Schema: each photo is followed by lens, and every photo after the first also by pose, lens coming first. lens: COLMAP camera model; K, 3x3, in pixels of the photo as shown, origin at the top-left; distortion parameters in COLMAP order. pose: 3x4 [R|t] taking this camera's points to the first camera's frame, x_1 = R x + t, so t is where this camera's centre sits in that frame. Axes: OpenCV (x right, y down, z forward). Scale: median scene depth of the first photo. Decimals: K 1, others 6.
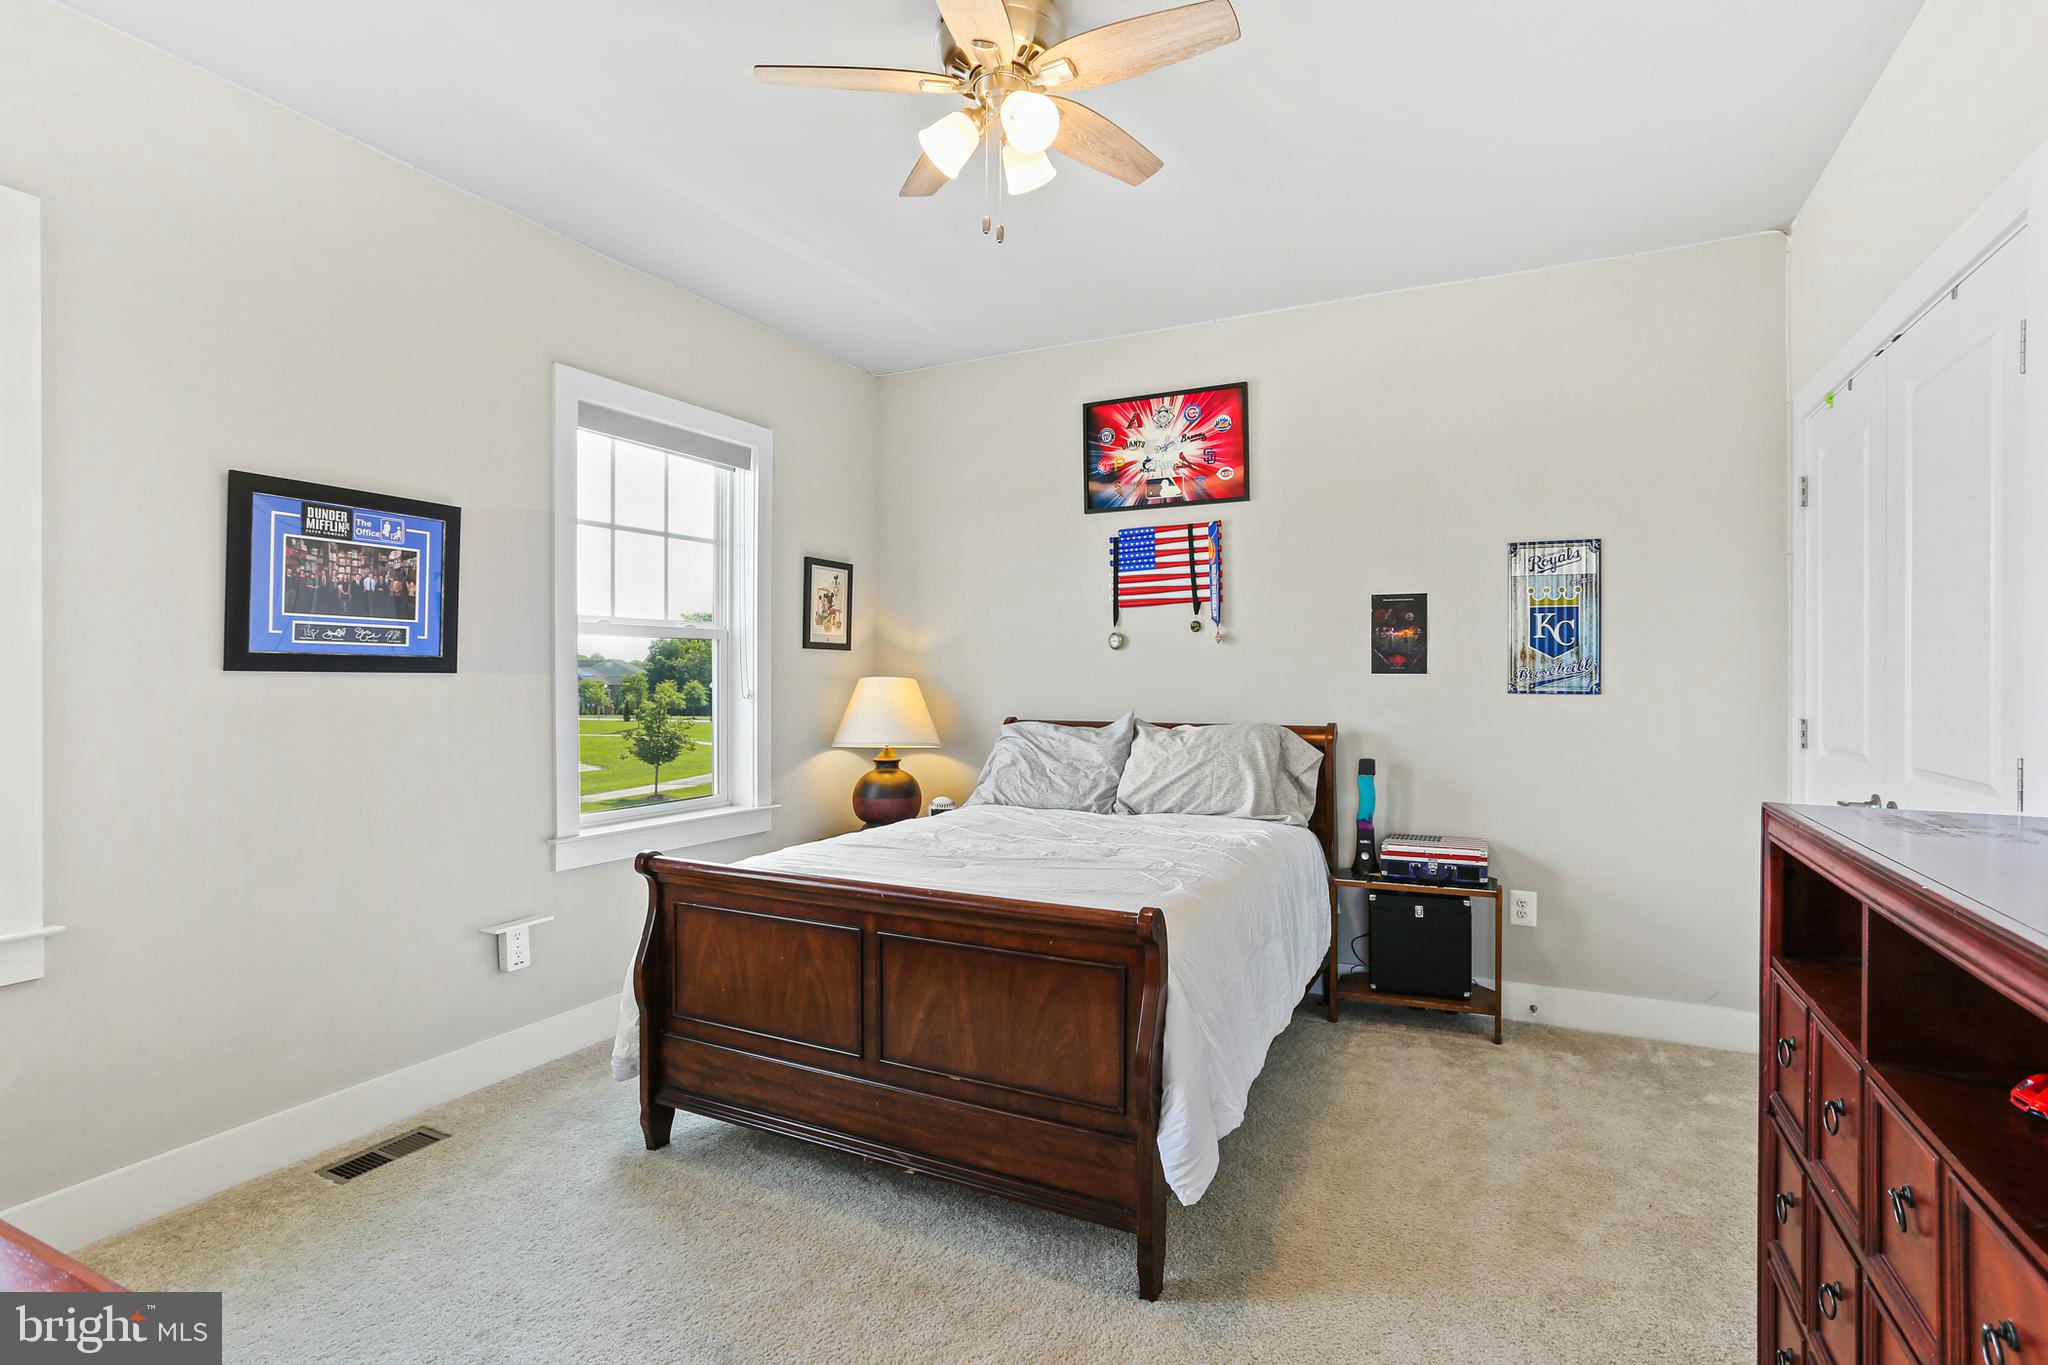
lens RADIAL K [[999.0, 0, 1012.2], [0, 999.0, 669.6], [0, 0, 1]] dist [-0.000540, 0.001002]
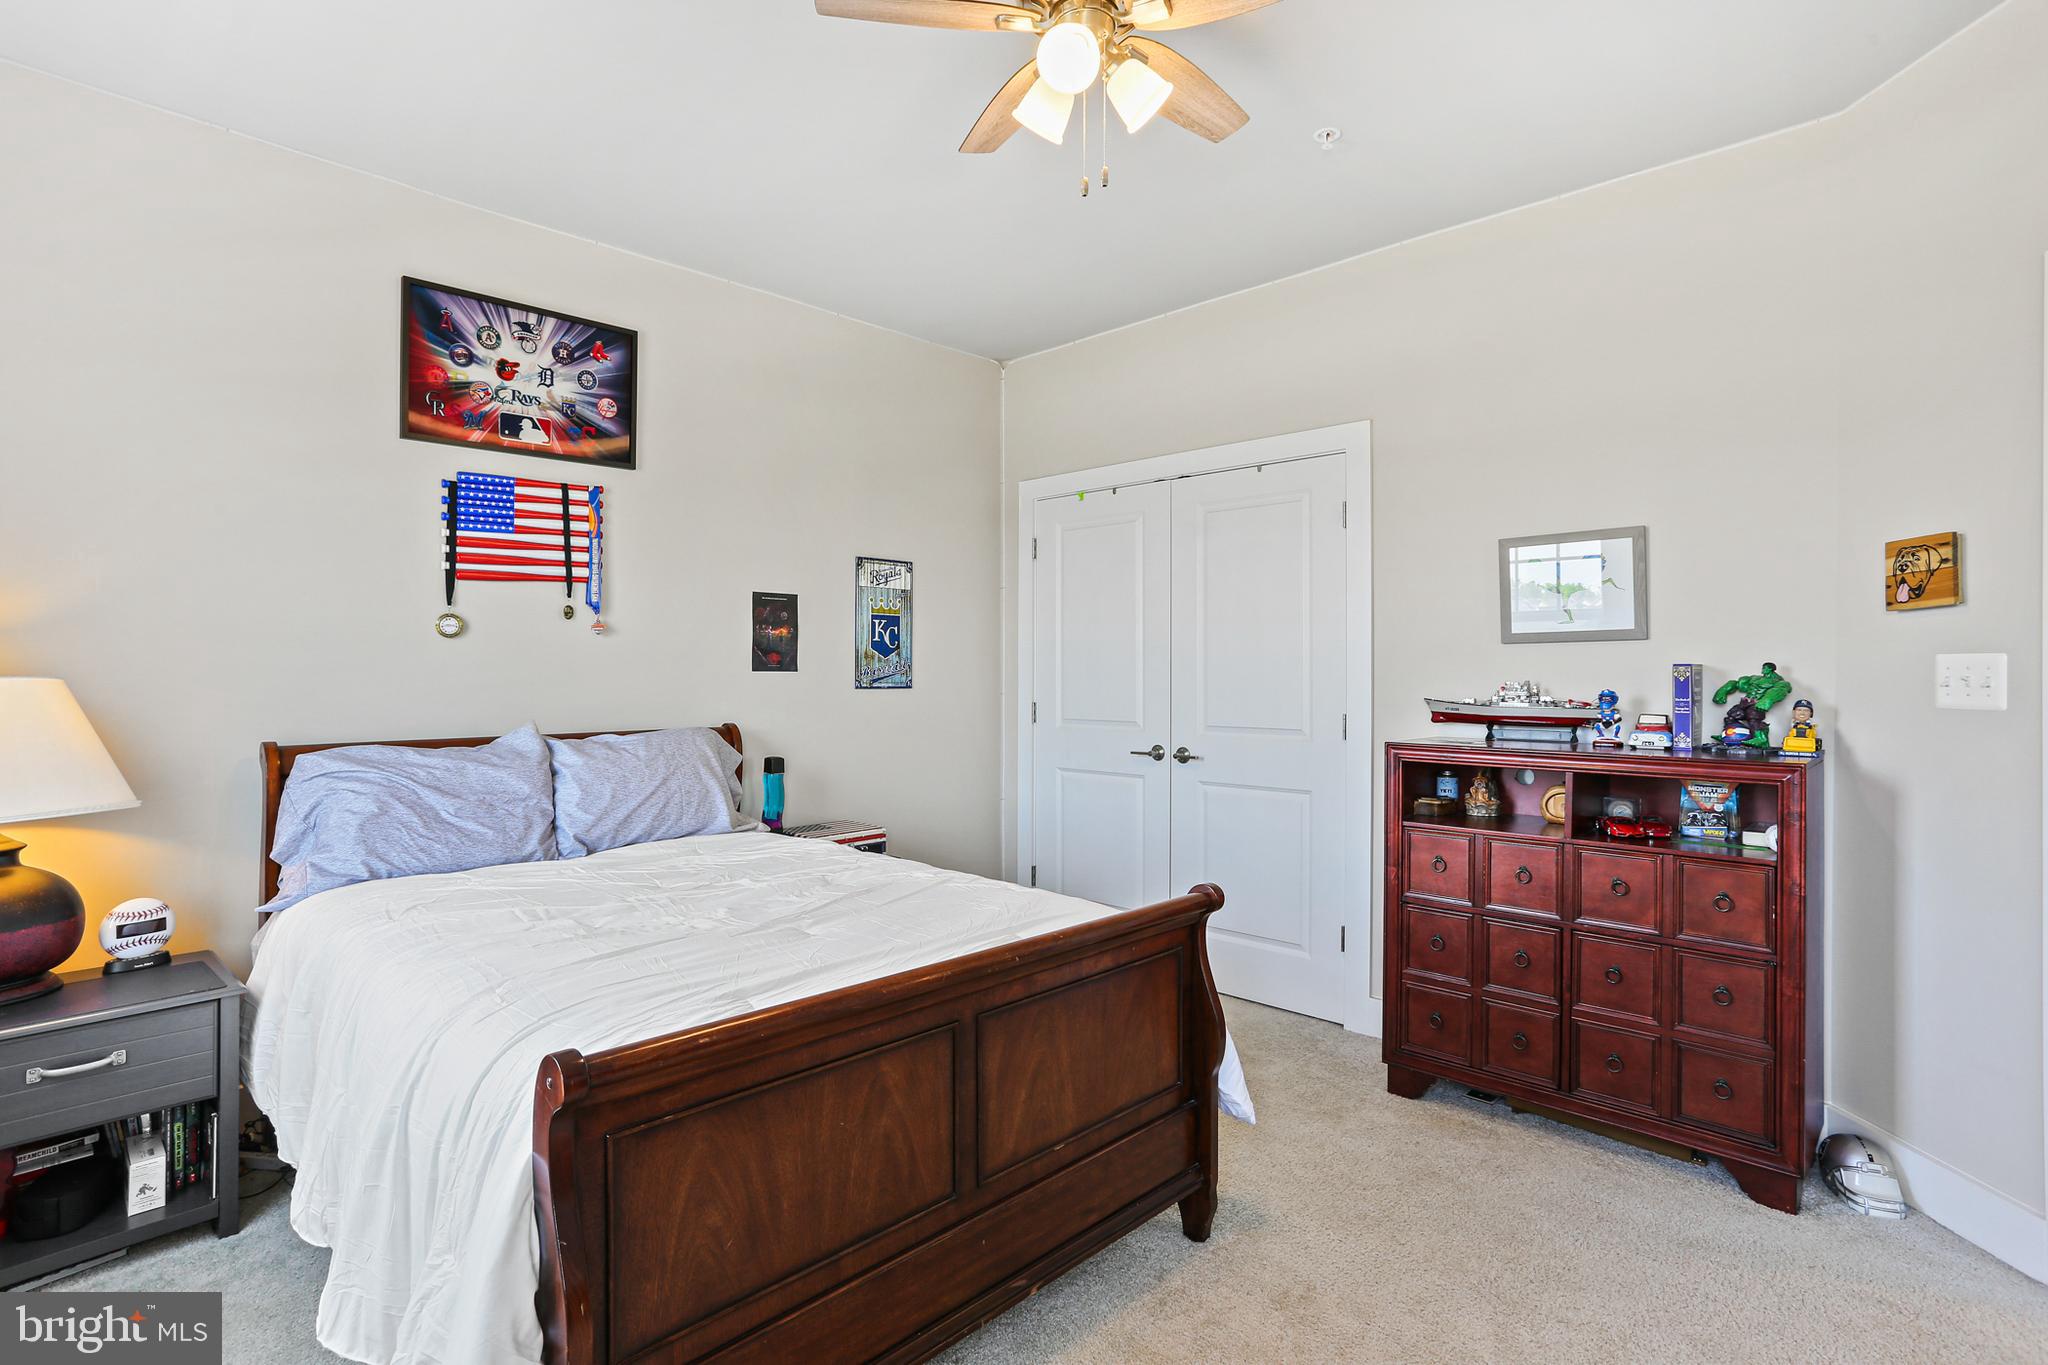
lens RADIAL K [[999.0, 0, 1007.0], [0, 999.0, 672.1], [0, 0, 1]] dist [-0.000540, 0.001002]
pose [[0.315415, -0.002190, 0.948951, -0.507817], [-0.003656, 0.999987, 0.003523, 0.000655], [-0.948947, -0.004581, 0.315403, 0.448190]]
